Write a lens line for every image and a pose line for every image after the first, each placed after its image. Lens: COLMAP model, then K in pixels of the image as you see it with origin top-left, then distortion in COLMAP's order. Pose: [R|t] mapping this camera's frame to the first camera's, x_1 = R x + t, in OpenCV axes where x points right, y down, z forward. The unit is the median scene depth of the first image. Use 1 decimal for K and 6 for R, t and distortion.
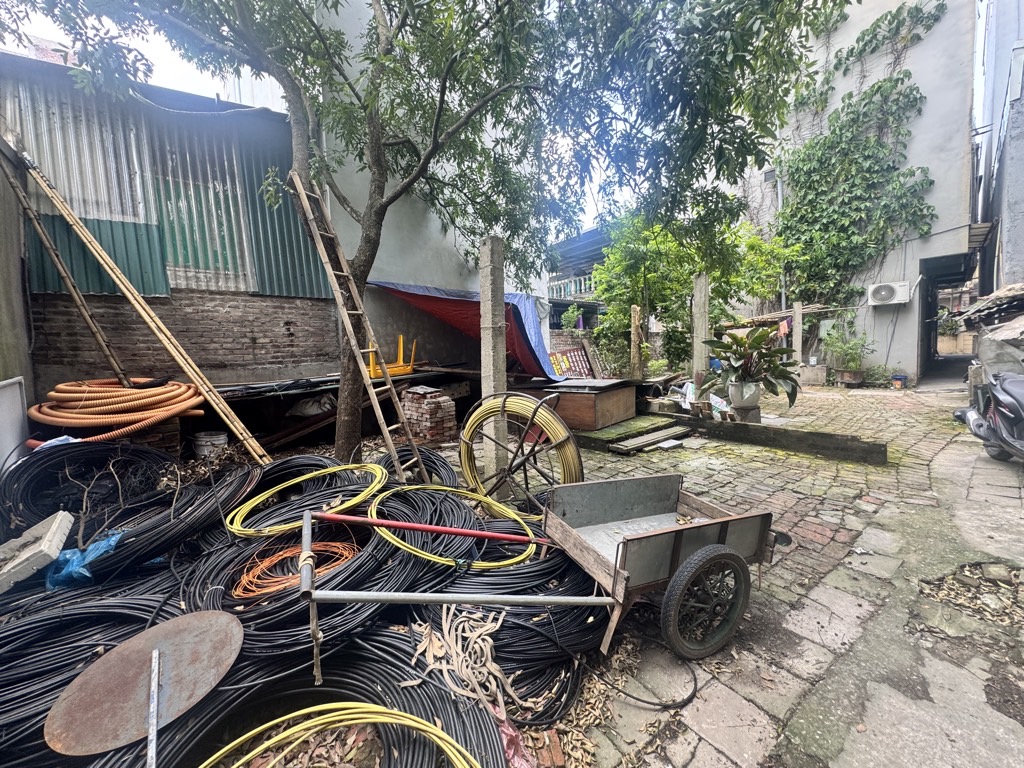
lens RADIAL K [[406.0, 0, 513.2], [0, 406.0, 386.4], [0, 0, 1]] dist [-0.002919, 0.000159]
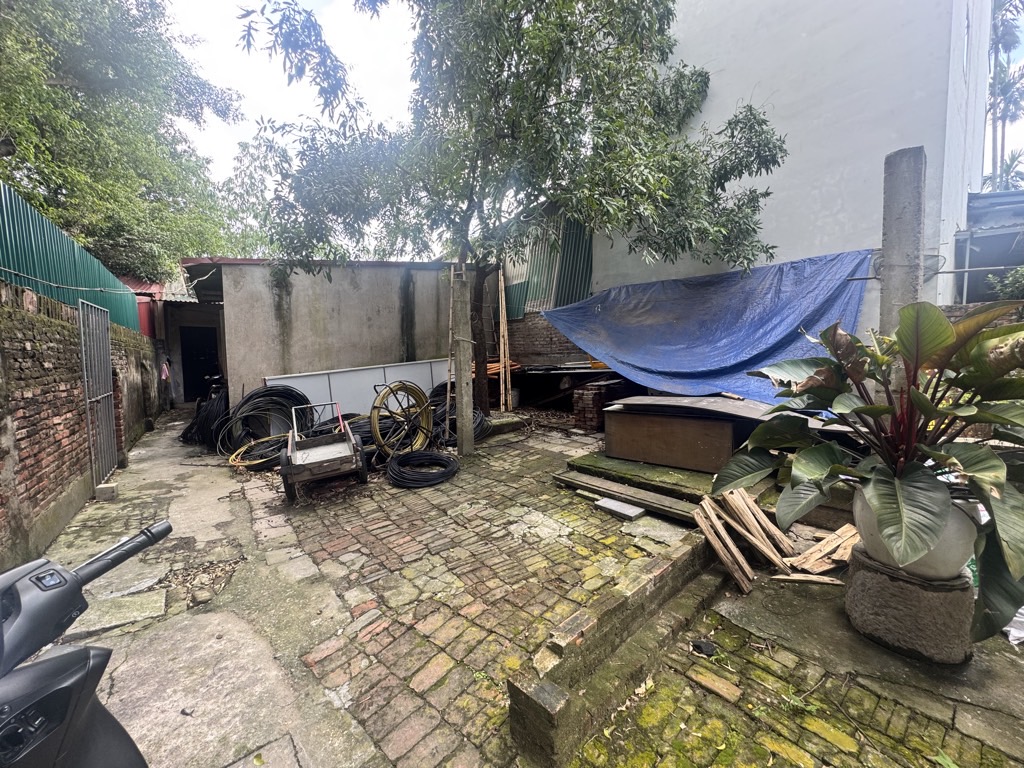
lens RADIAL K [[406.0, 0, 512.0], [0, 406.0, 385.2], [0, 0, 1]] dist [-0.002919, 0.000159]
pose [[0.023327, 0.126806, -0.991653, 1.316372], [-0.058083, 0.990420, 0.125282, -0.164066], [0.998039, 0.054676, 0.030469, 1.043226]]
